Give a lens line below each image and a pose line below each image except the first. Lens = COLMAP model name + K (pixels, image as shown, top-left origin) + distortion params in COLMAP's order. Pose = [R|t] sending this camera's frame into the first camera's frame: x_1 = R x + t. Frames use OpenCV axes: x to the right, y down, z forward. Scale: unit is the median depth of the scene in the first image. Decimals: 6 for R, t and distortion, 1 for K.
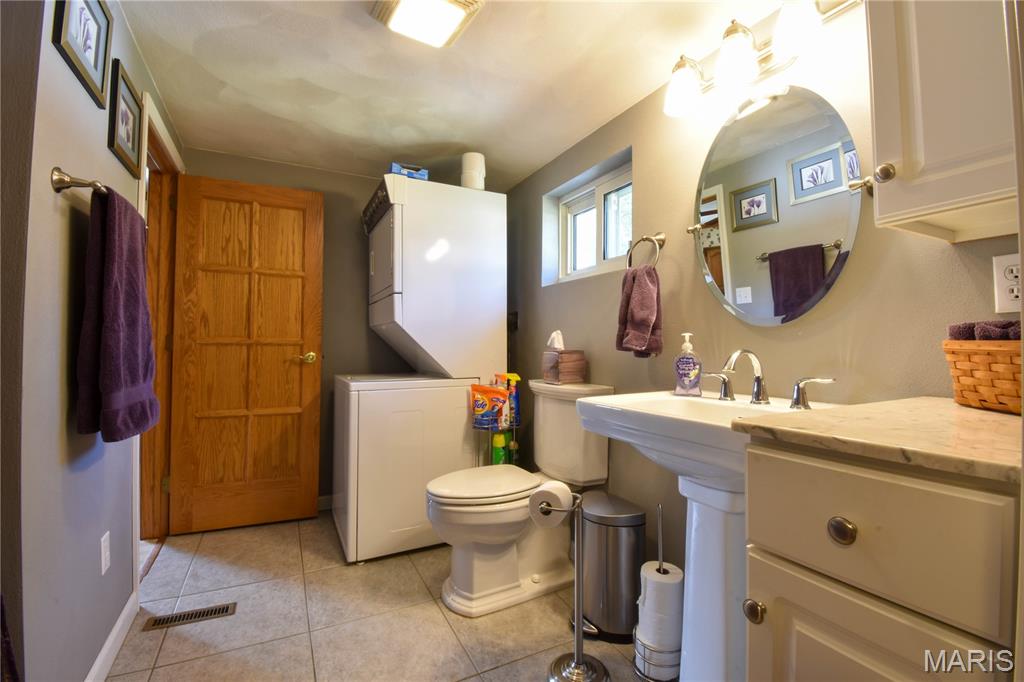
lens RADIAL K [[451.8, 0, 515.8], [0, 451.8, 335.2], [0, 0, 1]] dist [0.020482, -0.025208]
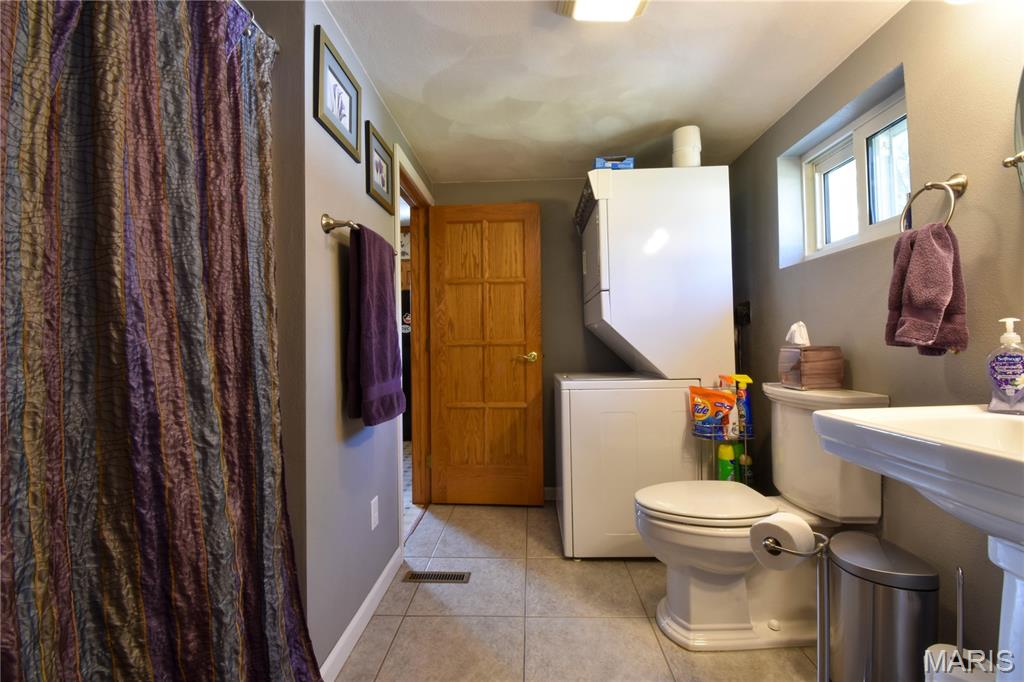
lens RADIAL K [[451.8, 0, 515.8], [0, 451.8, 335.2], [0, 0, 1]] dist [0.020482, -0.025208]
pose [[0.869825, -0.028567, -0.492533, 0.054406], [0.031528, 0.999500, -0.002291, -0.000716], [0.492352, -0.013536, 0.870291, 0.062882]]
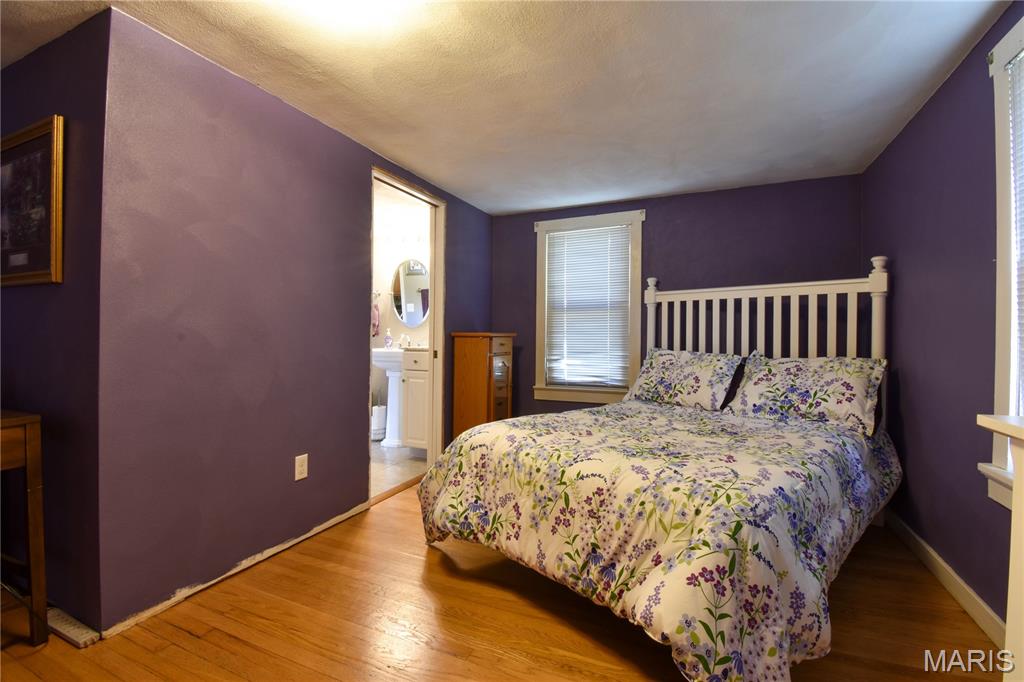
lens RADIAL K [[451.8, 0, 515.8], [0, 451.8, 335.2], [0, 0, 1]] dist [0.020482, -0.025208]
pose [[0.780429, 0.003930, 0.625232, -0.635904], [-0.023564, 0.999455, 0.023130, -0.038690], [-0.624800, -0.032785, 0.780096, -1.417962]]
